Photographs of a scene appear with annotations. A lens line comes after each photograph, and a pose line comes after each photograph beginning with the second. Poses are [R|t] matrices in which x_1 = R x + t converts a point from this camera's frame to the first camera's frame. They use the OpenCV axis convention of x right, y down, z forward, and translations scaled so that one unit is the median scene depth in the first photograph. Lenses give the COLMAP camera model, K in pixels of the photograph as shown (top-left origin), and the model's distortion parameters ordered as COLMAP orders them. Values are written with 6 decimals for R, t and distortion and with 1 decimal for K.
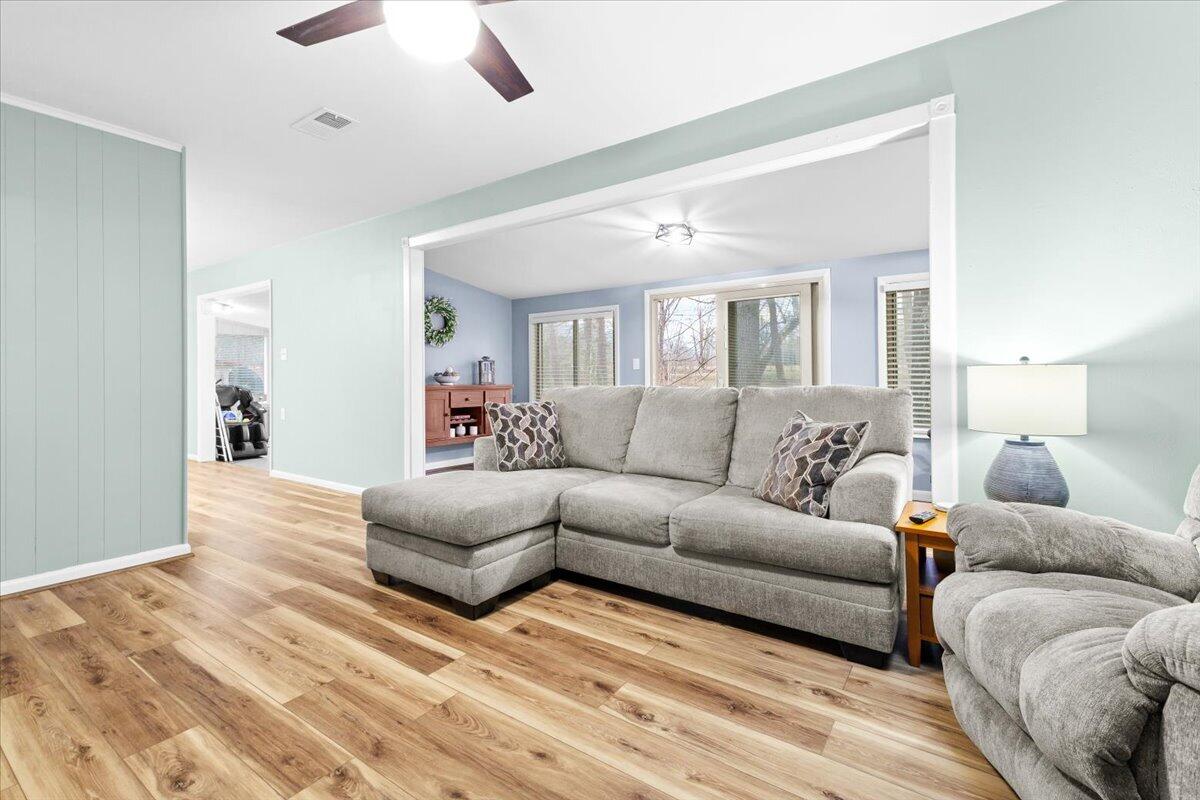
lens RADIAL K [[547.4, 0, 603.4], [0, 547.4, 375.1], [0, 0, 1]] dist [-0.000061, -0.000422]
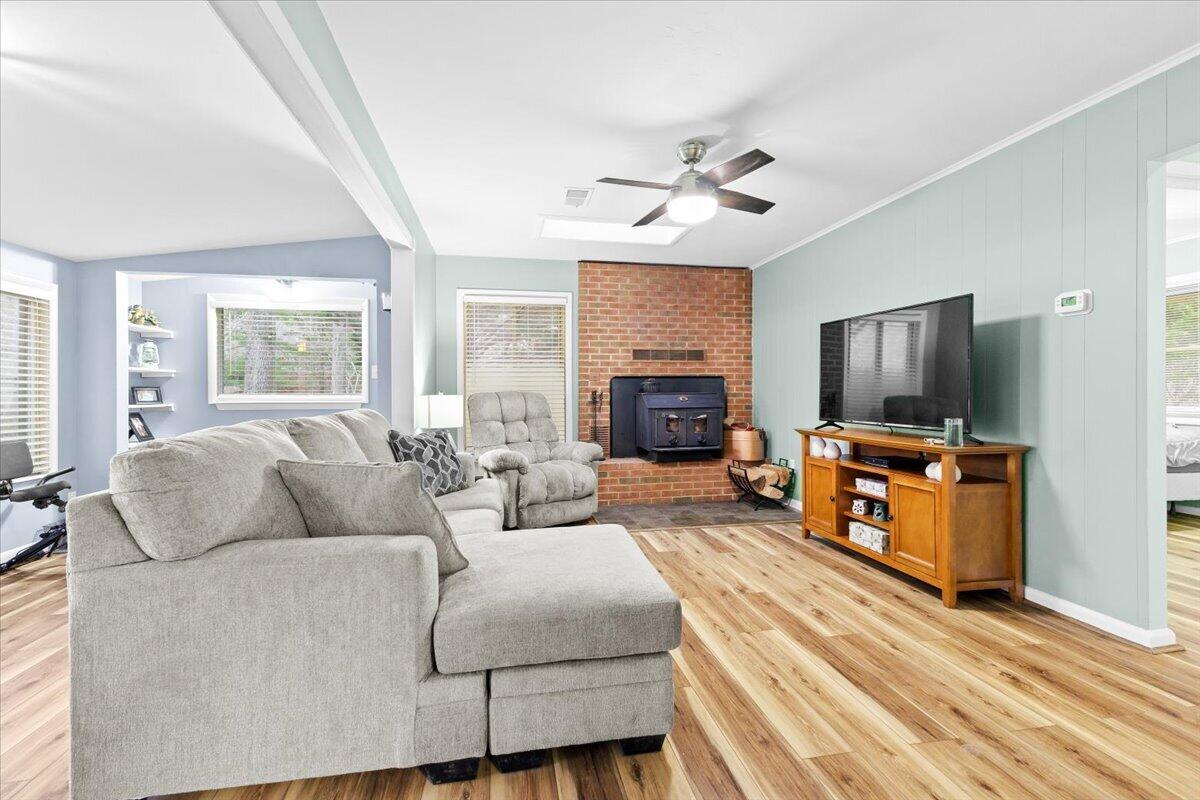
lens RADIAL K [[547.4, 0, 602.5], [0, 547.4, 395.5], [0, 0, 1]] dist [-0.000061, -0.000422]
pose [[-0.729622, 0.007345, 0.683811, -1.186121], [0.008247, 0.999964, -0.001942, -0.012557], [-0.683801, 0.004222, -0.729657, 2.245553]]
